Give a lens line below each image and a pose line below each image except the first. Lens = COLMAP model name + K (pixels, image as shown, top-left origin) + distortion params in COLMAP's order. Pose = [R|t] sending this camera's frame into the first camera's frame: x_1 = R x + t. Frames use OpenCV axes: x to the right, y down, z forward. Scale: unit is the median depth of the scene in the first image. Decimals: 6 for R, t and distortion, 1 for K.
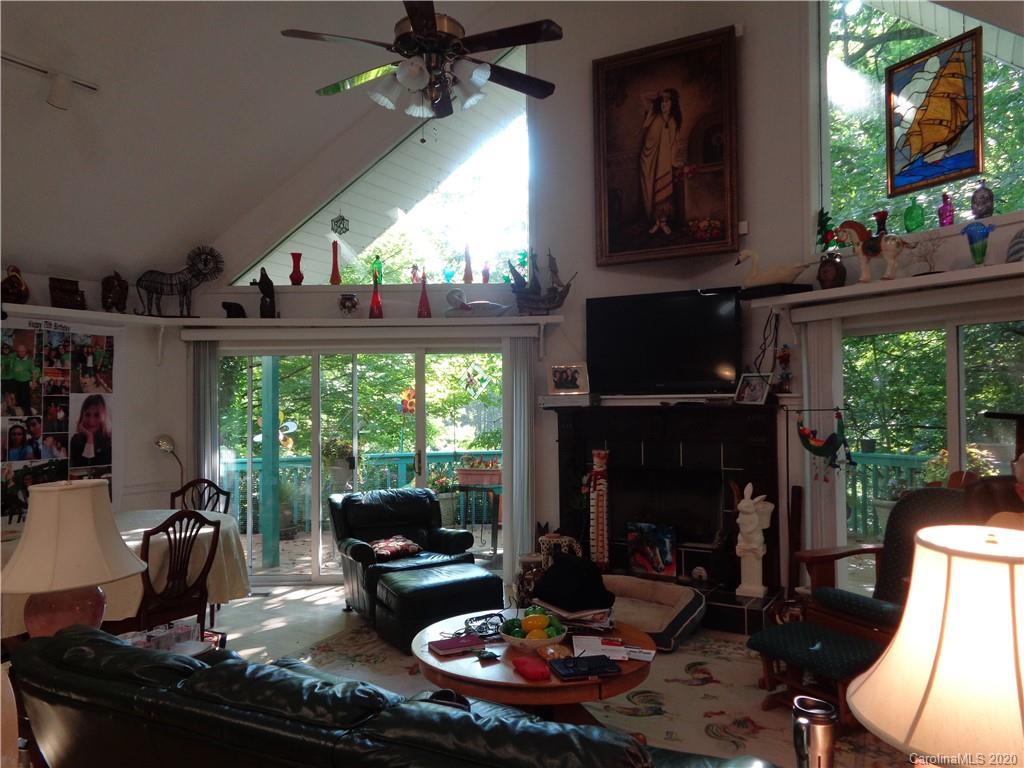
lens RADIAL K [[763.8, 0, 512.9], [0, 763.8, 385.2], [0, 0, 1]] dist [0.005268, 0.003739]
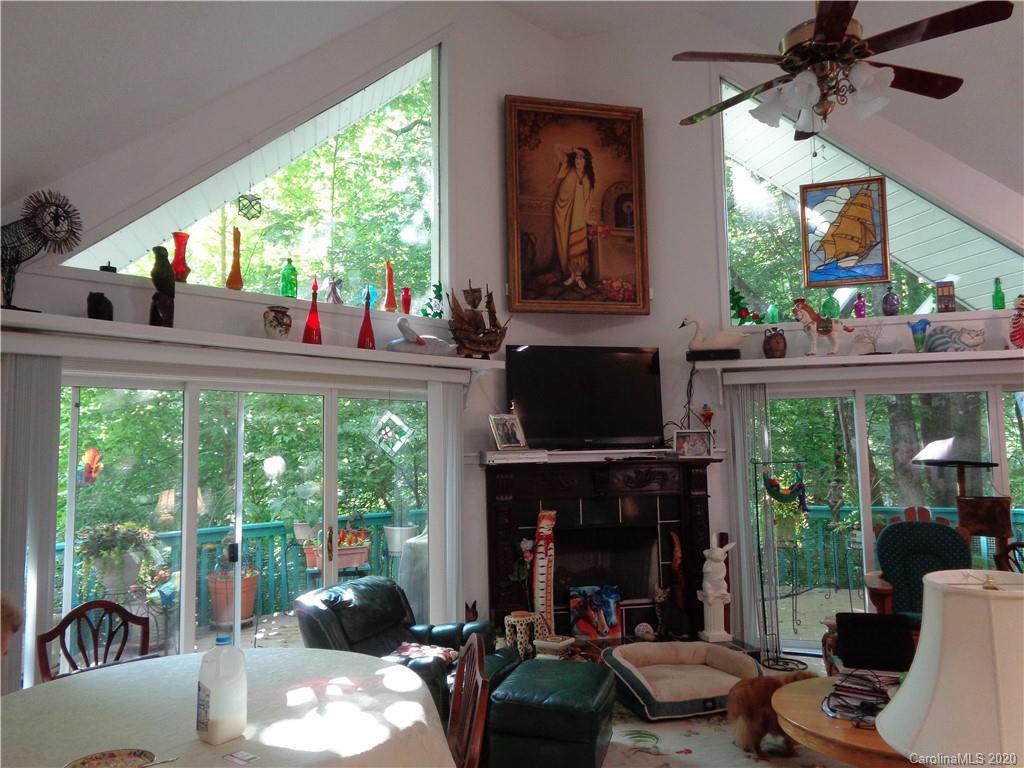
lens RADIAL K [[763.8, 0, 512.5], [0, 763.8, 383.6], [0, 0, 1]] dist [0.005268, 0.003739]
pose [[0.722113, 0.060872, 0.689092, -0.549043], [-0.003142, 0.996399, -0.084726, 0.010390], [-0.691768, 0.059016, 0.719704, 0.358200]]
